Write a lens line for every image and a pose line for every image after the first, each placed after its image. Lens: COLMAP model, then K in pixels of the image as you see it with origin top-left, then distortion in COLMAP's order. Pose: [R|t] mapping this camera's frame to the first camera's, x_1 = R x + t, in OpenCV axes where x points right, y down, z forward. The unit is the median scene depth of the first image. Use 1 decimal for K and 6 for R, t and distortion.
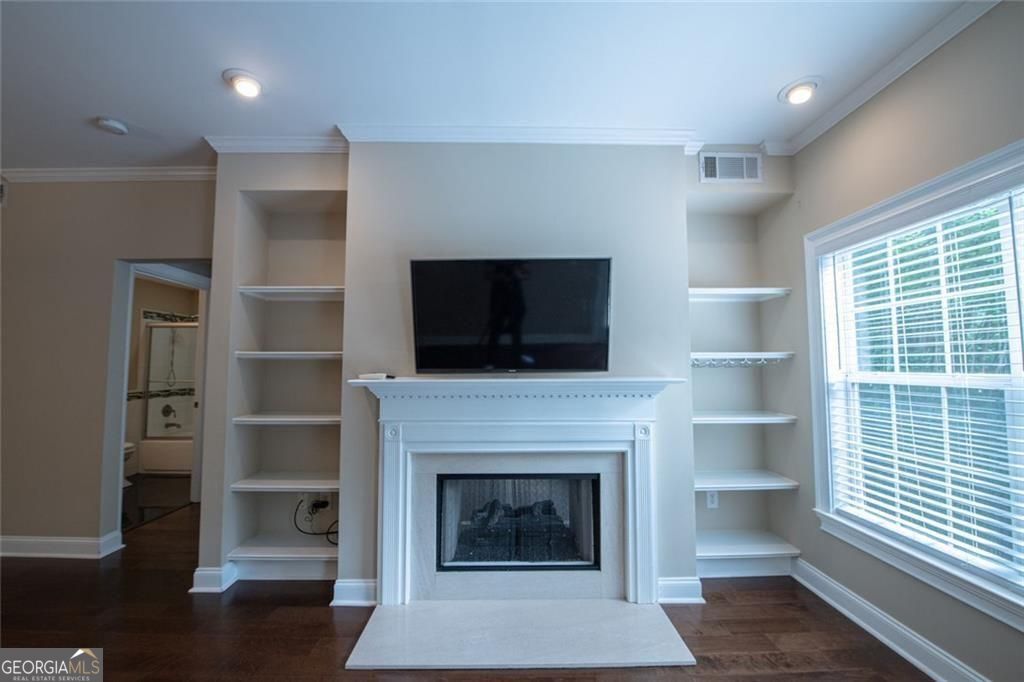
lens RADIAL K [[407.8, 0, 509.4], [0, 407.8, 336.1], [0, 0, 1]] dist [-0.009430, -0.001707]
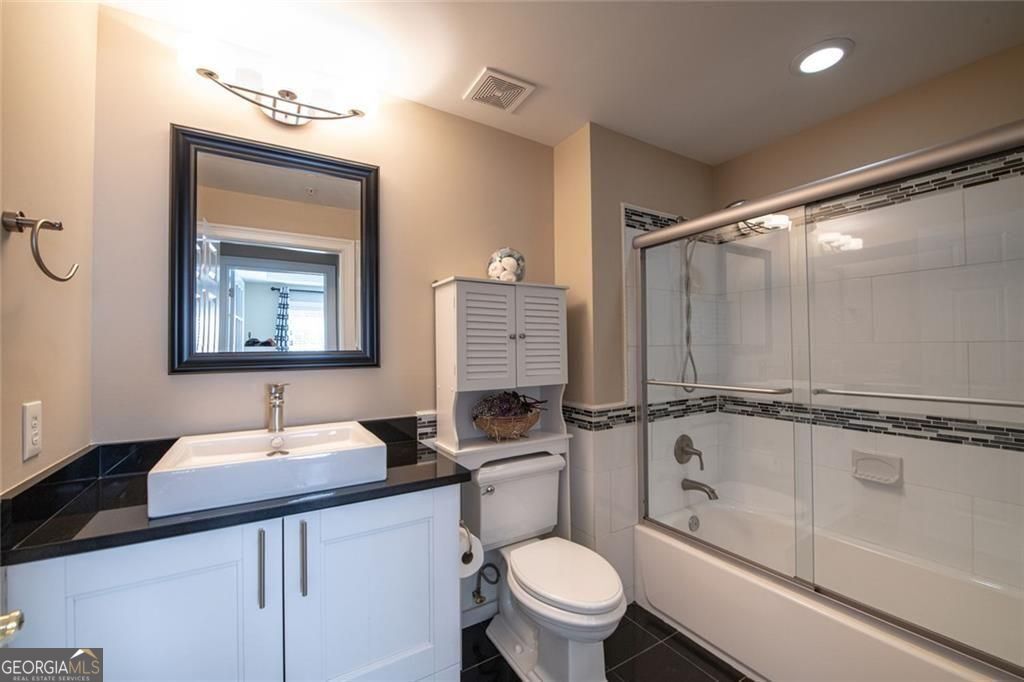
lens RADIAL K [[407.8, 0, 507.3], [0, 407.8, 341.5], [0, 0, 1]] dist [-0.009430, -0.001707]
pose [[0.503723, -0.012841, -0.863770, -0.578402], [0.063213, 0.997757, 0.022031, 0.052247], [0.861549, -0.065699, 0.503405, 0.643305]]
